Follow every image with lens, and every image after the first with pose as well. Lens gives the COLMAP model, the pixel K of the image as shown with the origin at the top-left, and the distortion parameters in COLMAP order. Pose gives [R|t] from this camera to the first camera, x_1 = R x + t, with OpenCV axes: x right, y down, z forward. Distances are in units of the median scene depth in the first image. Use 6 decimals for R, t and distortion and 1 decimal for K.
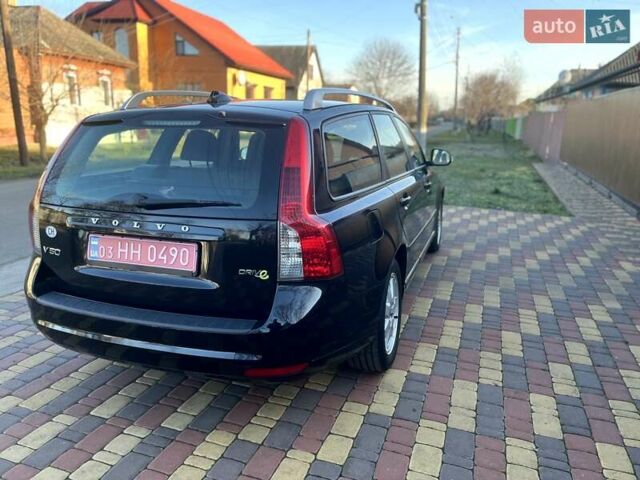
lens RADIAL K [[485.3, 0, 320.0], [0, 485.3, 240.0], [0, 0, 1]] dist [0.067292, -0.093762]
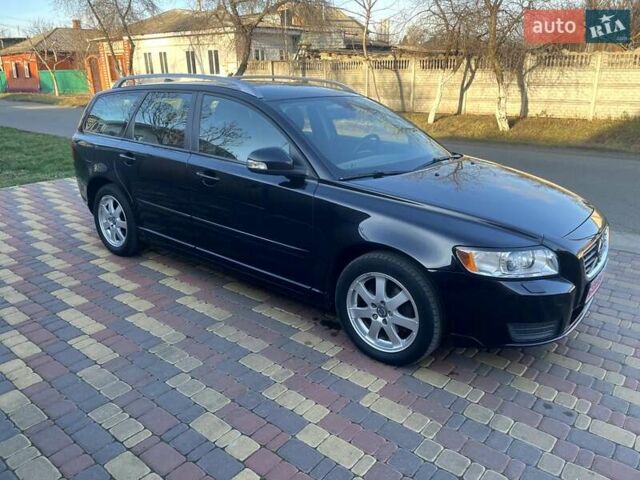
lens RADIAL K [[485.3, 0, 320.0], [0, 485.3, 240.0], [0, 0, 1]] dist [0.067292, -0.093762]
pose [[-0.338982, 0.290268, -0.894894, 1.179774], [-0.221749, 0.899760, 0.375844, -0.467520], [0.914286, 0.325846, -0.240636, 1.770277]]
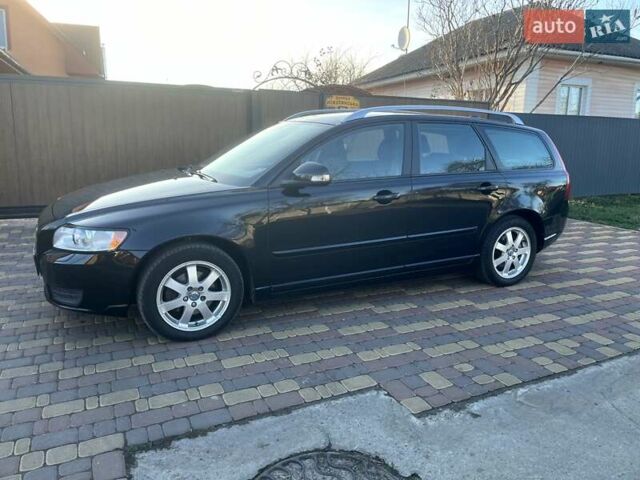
lens RADIAL K [[485.3, 0, 320.0], [0, 485.3, 240.0], [0, 0, 1]] dist [0.067292, -0.093762]
pose [[-0.705221, -0.180947, 0.685508, -0.956206], [0.132533, 0.916195, 0.378183, -0.537102], [-0.696490, 0.357555, -0.622139, 2.272247]]
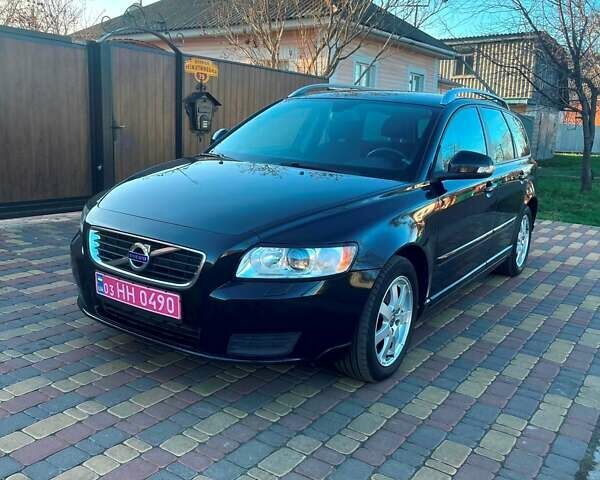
lens RADIAL K [[610.1, 0, 300.0], [0, 610.1, 240.0], [0, 0, 1]] dist [0.032498, -0.011239]
pose [[-0.966127, -0.119803, 0.228574, -0.191782], [-0.014879, 0.910100, 0.414121, -0.618328], [-0.257638, 0.396692, -0.881055, 2.727624]]
